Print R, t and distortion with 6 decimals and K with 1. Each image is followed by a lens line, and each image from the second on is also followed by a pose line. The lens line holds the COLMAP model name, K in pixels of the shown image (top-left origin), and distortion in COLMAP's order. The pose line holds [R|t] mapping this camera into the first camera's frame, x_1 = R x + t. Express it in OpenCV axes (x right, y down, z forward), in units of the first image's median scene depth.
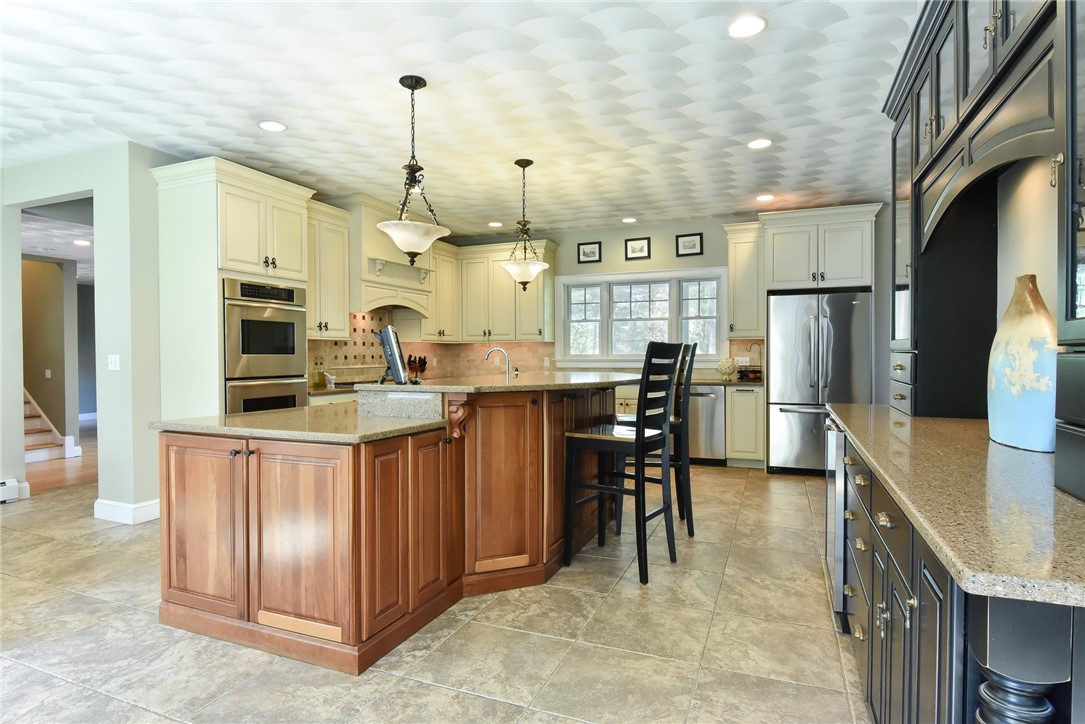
lens RADIAL K [[589.5, 0, 538.8], [0, 589.5, 362.1], [0, 0, 1]] dist [-0.006673, -0.001729]
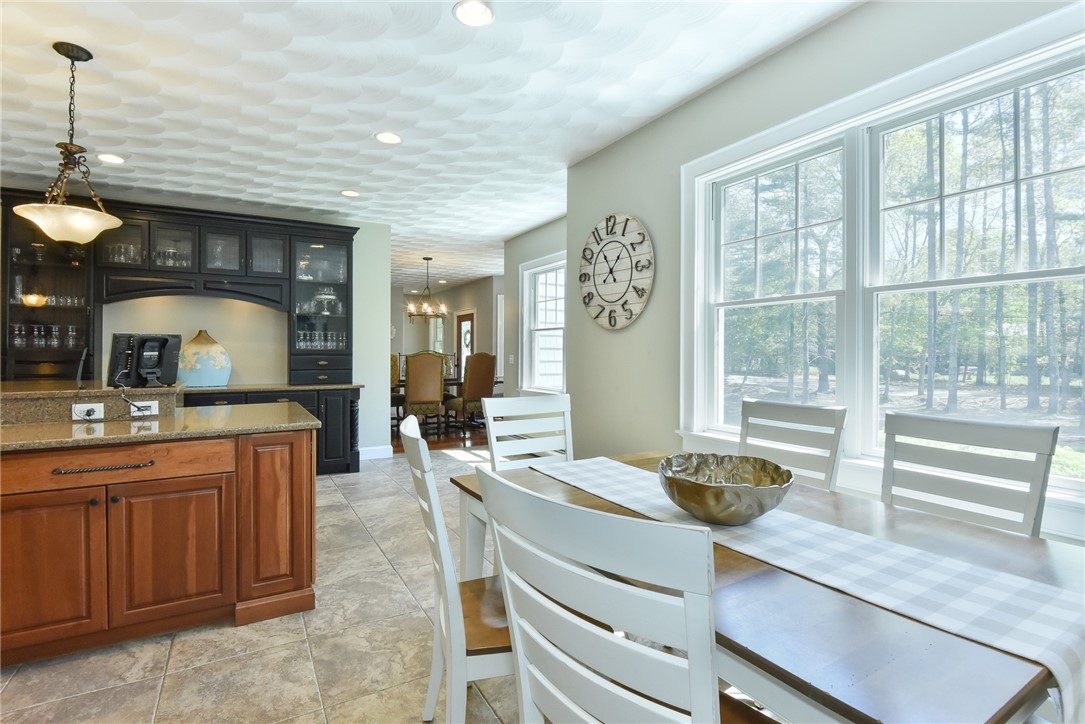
lens RADIAL K [[514.7, 0, 539.2], [0, 514.7, 355.4], [0, 0, 1]] dist [-0.014611, -0.001242]
pose [[-0.795427, 0.000734, 0.606049, -0.596155], [0.012160, 0.999817, 0.014748, -0.009615], [-0.605928, 0.019100, -0.795290, 0.576172]]
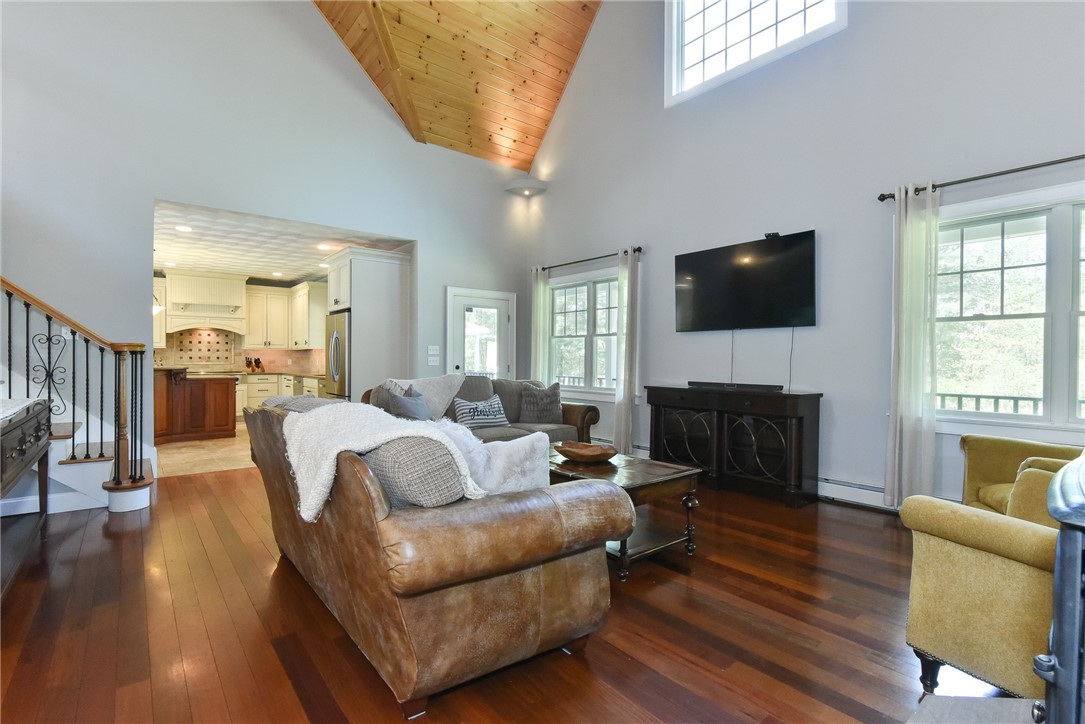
lens RADIAL K [[514.7, 0, 541.7], [0, 514.7, 367.7], [0, 0, 1]] dist [-0.014611, -0.001242]
pose [[0.871412, 0.015892, -0.490295, 1.223119], [-0.016400, 0.999860, 0.003261, -0.000539], [0.490278, 0.005199, 0.871550, 0.164048]]
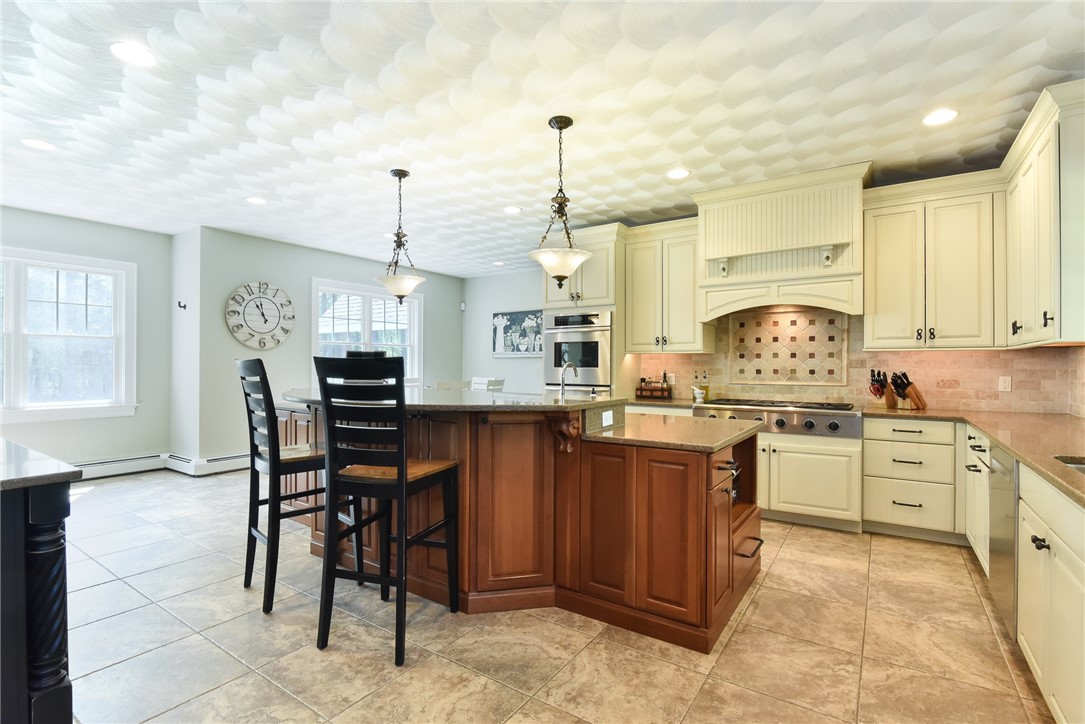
lens RADIAL K [[514.7, 0, 540.2], [0, 514.7, 360.3], [0, 0, 1]] dist [-0.014611, -0.001242]
pose [[-0.210460, -0.007259, -0.977576, 0.436007], [-0.018538, 0.999822, -0.003433, -0.014390], [0.977427, 0.017400, -0.210557, 0.769509]]
